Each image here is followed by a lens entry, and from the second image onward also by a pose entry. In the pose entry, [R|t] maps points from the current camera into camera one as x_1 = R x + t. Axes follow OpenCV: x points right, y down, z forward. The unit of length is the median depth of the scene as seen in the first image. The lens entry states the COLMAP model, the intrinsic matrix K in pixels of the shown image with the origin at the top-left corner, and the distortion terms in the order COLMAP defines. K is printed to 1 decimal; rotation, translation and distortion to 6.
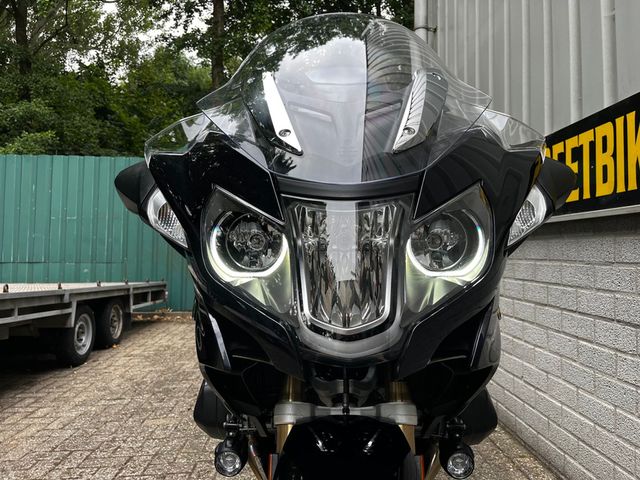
lens RADIAL K [[489.7, 0, 325.9], [0, 489.7, 241.3], [0, 0, 1]] dist [0.068033, -0.101054]
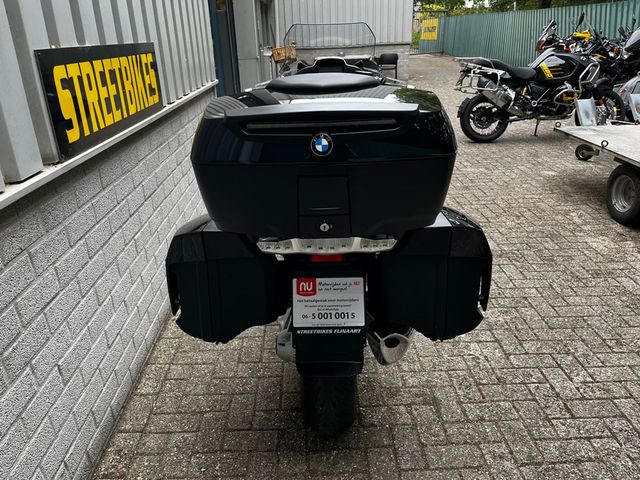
lens RADIAL K [[486.8, 0, 321.6], [0, 486.8, 241.8], [0, 0, 1]] dist [0.060475, -0.086269]
pose [[-0.999525, 0.022751, 0.020810, 0.020249], [0.028878, 0.927291, 0.373225, -0.174896], [-0.010806, 0.373649, -0.927507, 1.630094]]
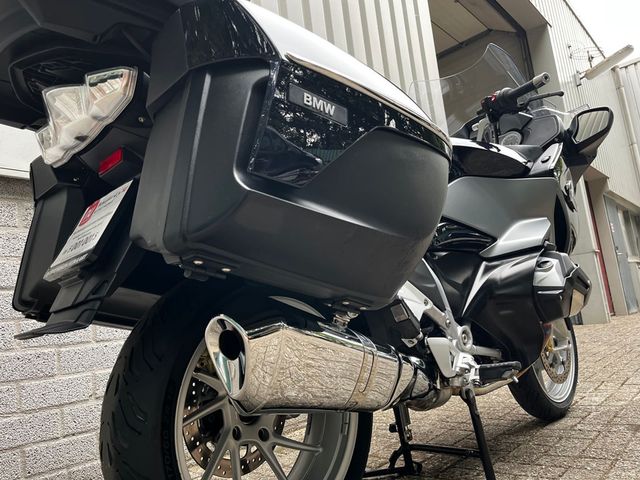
lens RADIAL K [[486.8, 0, 321.6], [0, 486.8, 241.8], [0, 0, 1]] dist [0.060475, -0.086269]
pose [[-0.709904, 0.195712, 0.676560, -0.340337], [0.097311, 0.978658, -0.180994, 0.212047], [-0.697544, -0.062652, -0.713798, 1.243732]]
